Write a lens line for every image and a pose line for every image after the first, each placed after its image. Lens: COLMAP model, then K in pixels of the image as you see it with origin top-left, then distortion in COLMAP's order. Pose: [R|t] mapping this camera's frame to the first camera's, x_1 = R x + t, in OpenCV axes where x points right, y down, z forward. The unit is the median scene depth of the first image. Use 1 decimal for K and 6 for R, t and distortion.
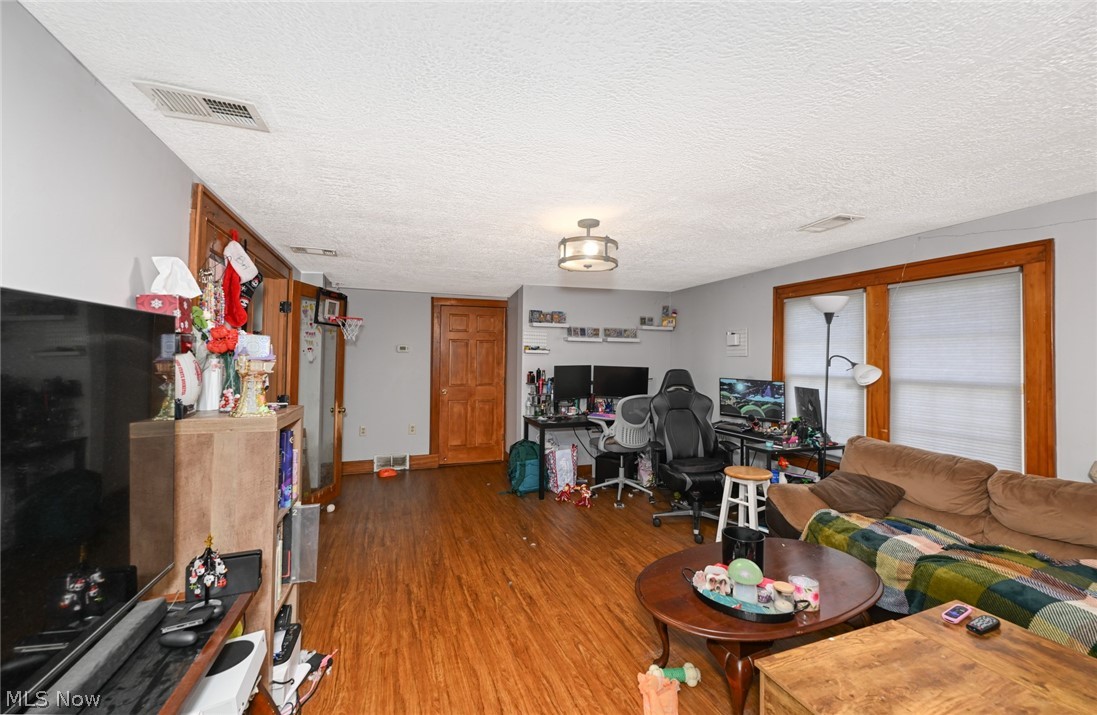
lens RADIAL K [[411.2, 0, 548.5], [0, 411.2, 357.5], [0, 0, 1]] dist [0.000206, -0.000003]
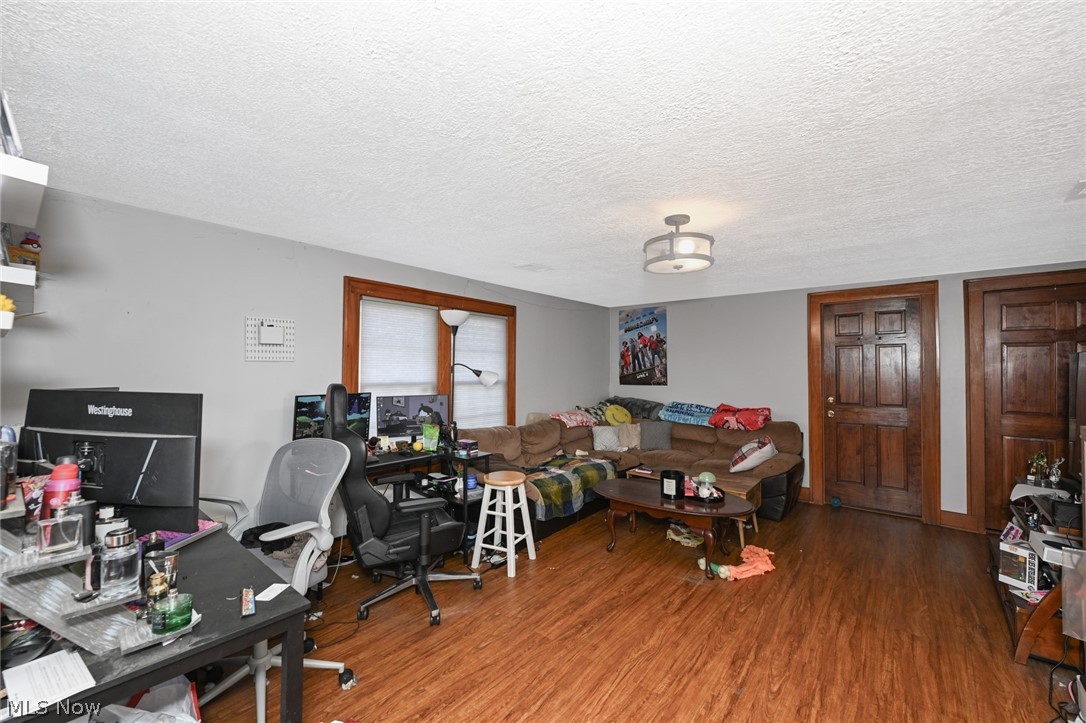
lens RADIAL K [[431.8, 0, 543.0], [0, 431.8, 361.5], [0, 0, 1]] dist [-0.003240, -0.000309]
pose [[-0.487959, 0.010778, 0.872800, -0.546036], [-0.005159, 0.999871, -0.015231, 0.008294], [-0.872851, -0.011935, -0.487841, 1.575541]]
